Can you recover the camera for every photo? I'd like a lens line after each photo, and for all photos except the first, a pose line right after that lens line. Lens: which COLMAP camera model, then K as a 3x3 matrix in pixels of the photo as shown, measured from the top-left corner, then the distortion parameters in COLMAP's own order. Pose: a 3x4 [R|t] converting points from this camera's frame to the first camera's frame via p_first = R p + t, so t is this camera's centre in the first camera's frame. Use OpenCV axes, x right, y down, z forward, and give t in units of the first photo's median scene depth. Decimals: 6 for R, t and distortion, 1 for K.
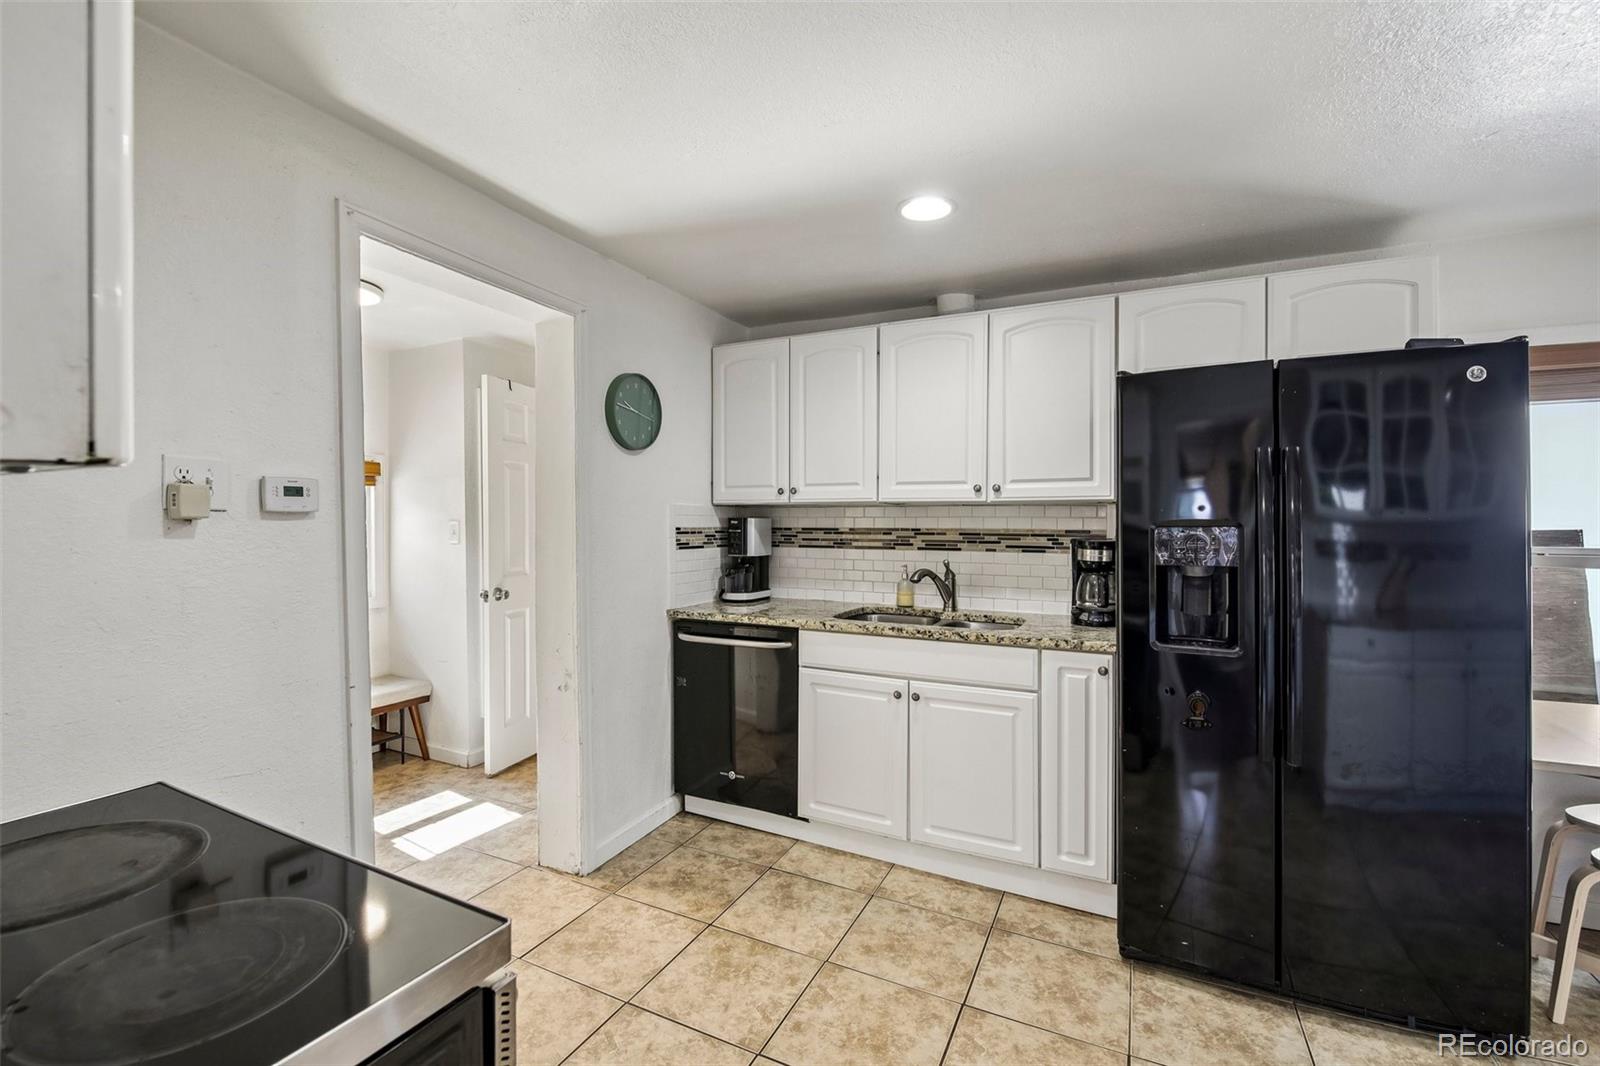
lens RADIAL K [[691.0, 0, 787.9], [0, 691.0, 538.5], [0, 0, 1]] dist [-0.010750, -0.004193]
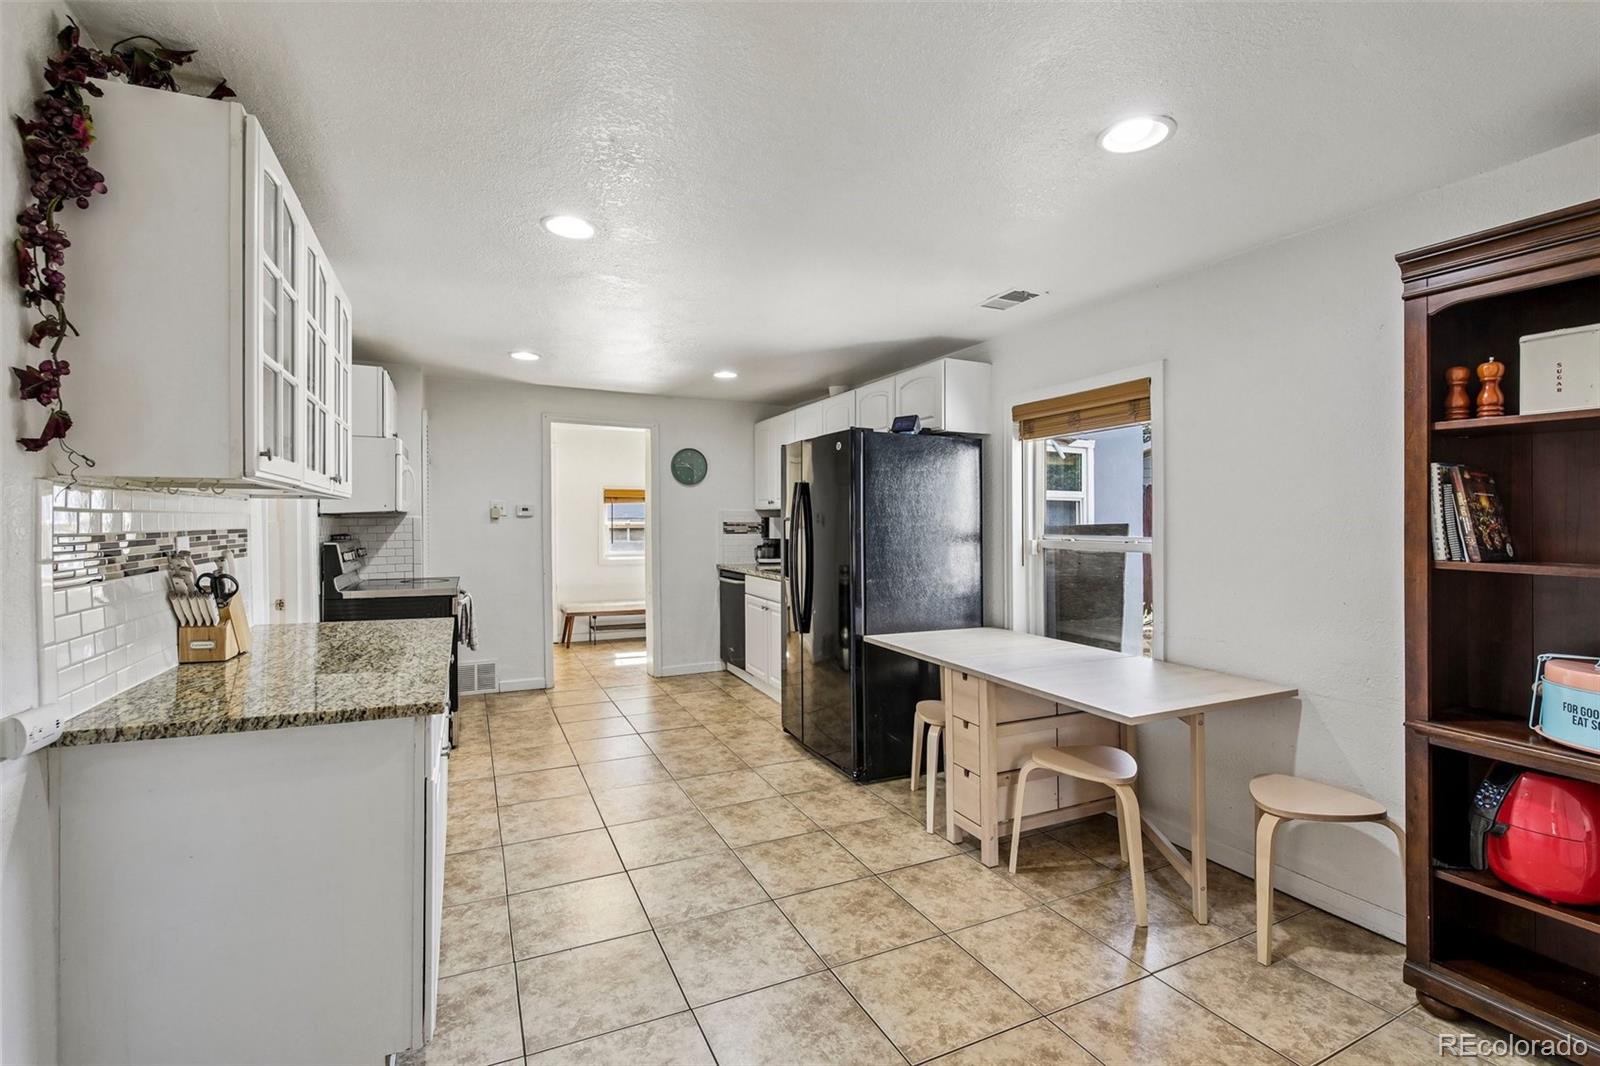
lens RADIAL K [[691.0, 0, 788.6], [0, 691.0, 530.4], [0, 0, 1]] dist [-0.010750, -0.004193]
pose [[0.788115, 0.006074, -0.615497, 1.249043], [-0.014366, 0.999860, -0.008528, 0.022087], [0.615360, 0.015564, 0.788093, -0.436952]]
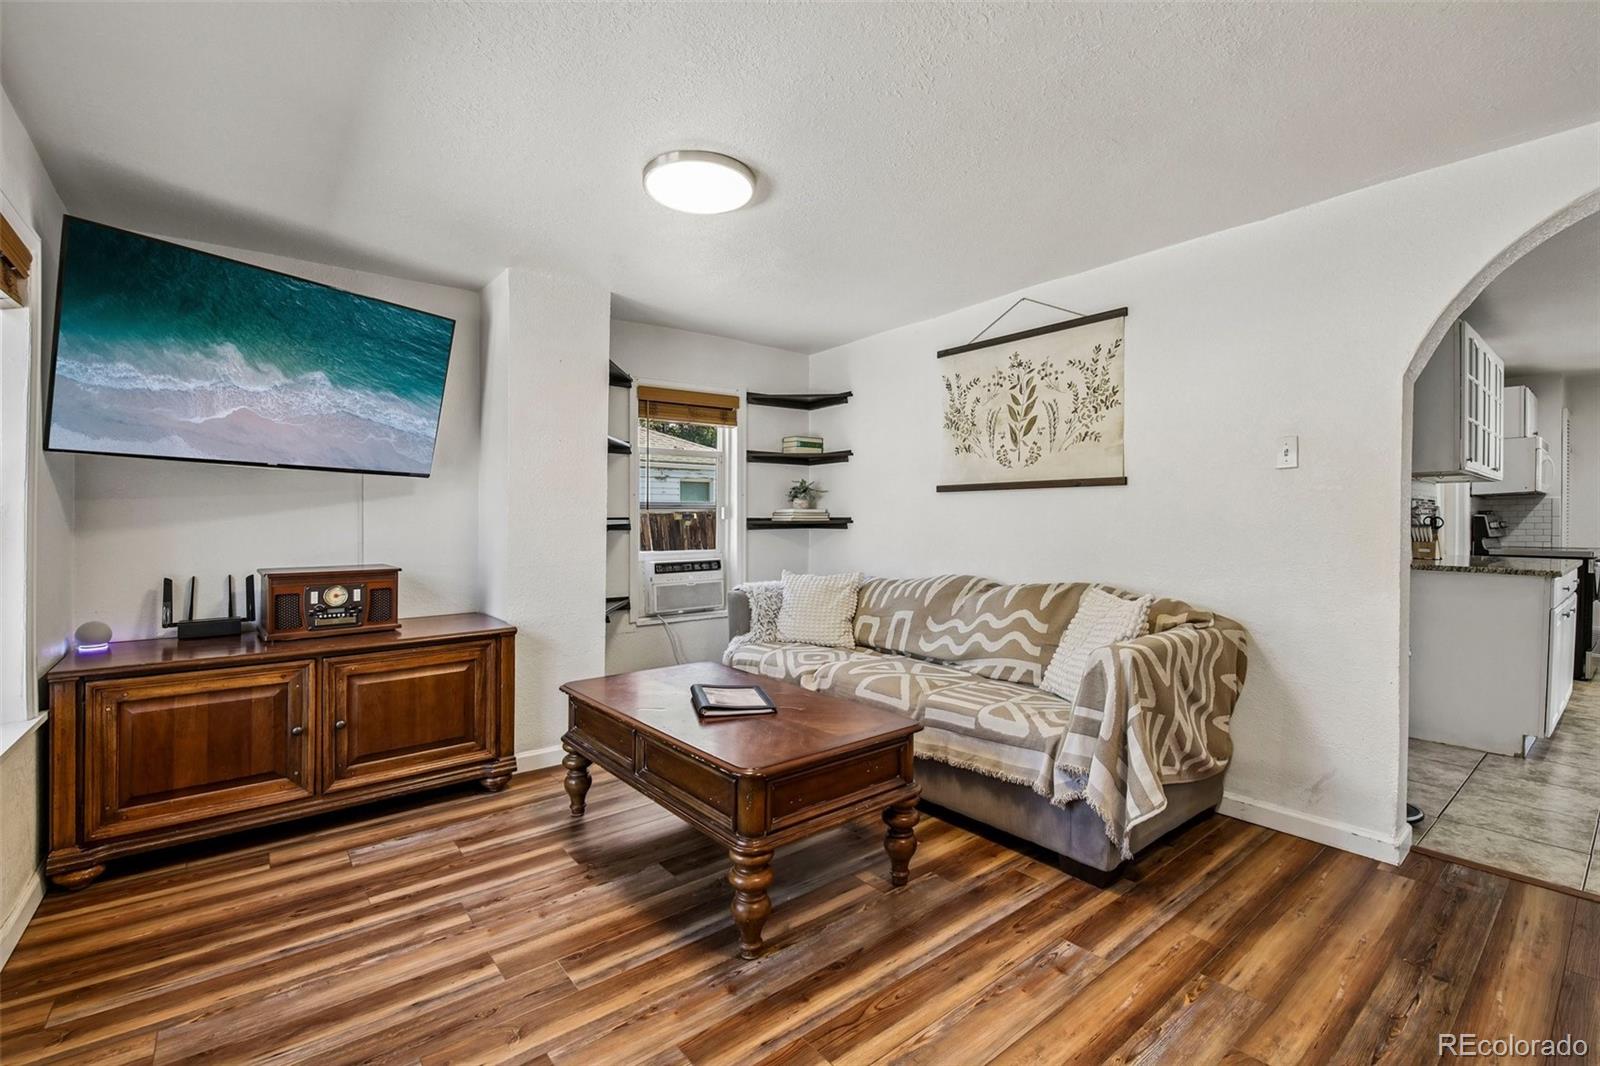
lens RADIAL K [[691.0, 0, 797.2], [0, 691.0, 531.5], [0, 0, 1]] dist [-0.010750, -0.004193]
pose [[-0.422758, 0.008999, -0.906198, 2.217673], [-0.020945, 0.999587, 0.019698, 0.093160], [0.906000, 0.027307, -0.422395, -0.838284]]
